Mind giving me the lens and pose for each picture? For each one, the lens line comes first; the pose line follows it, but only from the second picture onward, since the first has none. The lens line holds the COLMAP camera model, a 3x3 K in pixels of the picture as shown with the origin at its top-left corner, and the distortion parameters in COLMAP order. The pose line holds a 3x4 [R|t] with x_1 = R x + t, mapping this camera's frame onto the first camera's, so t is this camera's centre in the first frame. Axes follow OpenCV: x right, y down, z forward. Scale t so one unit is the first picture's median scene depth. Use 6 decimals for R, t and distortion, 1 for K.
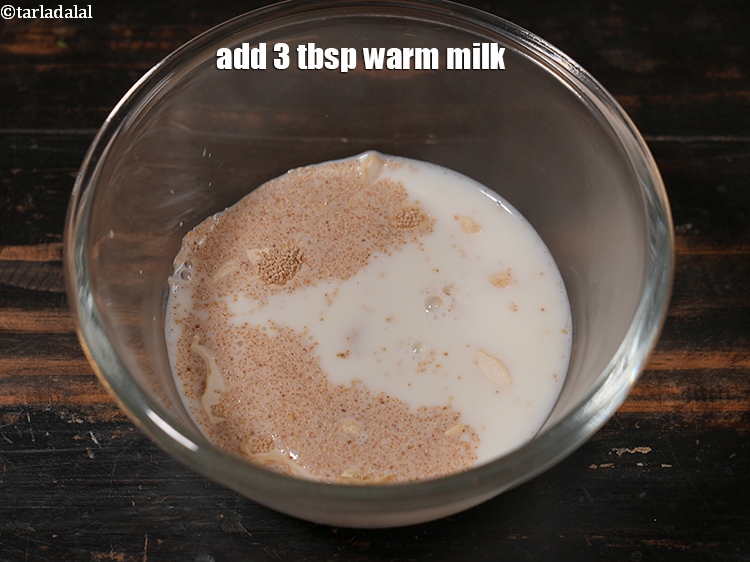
lens RADIAL K [[1718.1, 0, 375.0], [0, 1718.1, 280.0], [0, 0, 1]] dist [0.308602, 0.000000]
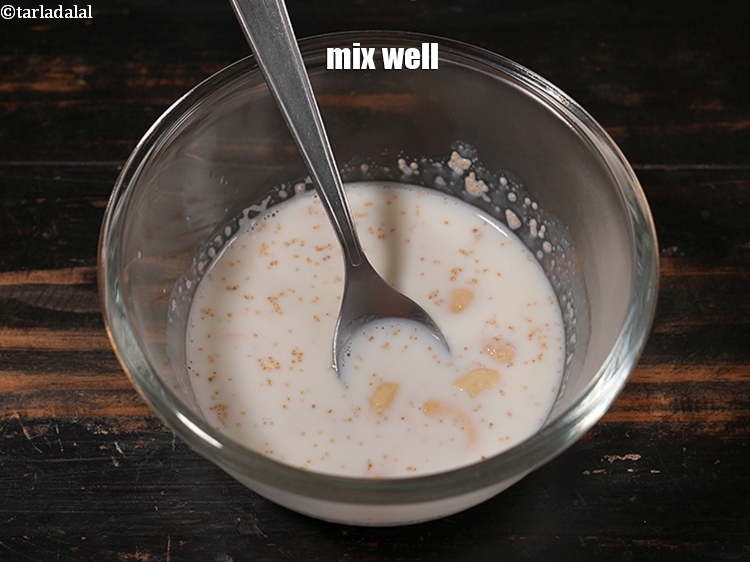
lens RADIAL K [[1783.4, 0, 356.5], [0, 1783.4, 281.1], [0, 0, 1]] dist [0.342740, 0.000000]
pose [[0.999988, -0.004598, -0.001652, -0.012763], [0.004552, 0.999638, -0.026501, 0.018113], [0.001774, 0.026493, 0.999647, -0.107183]]
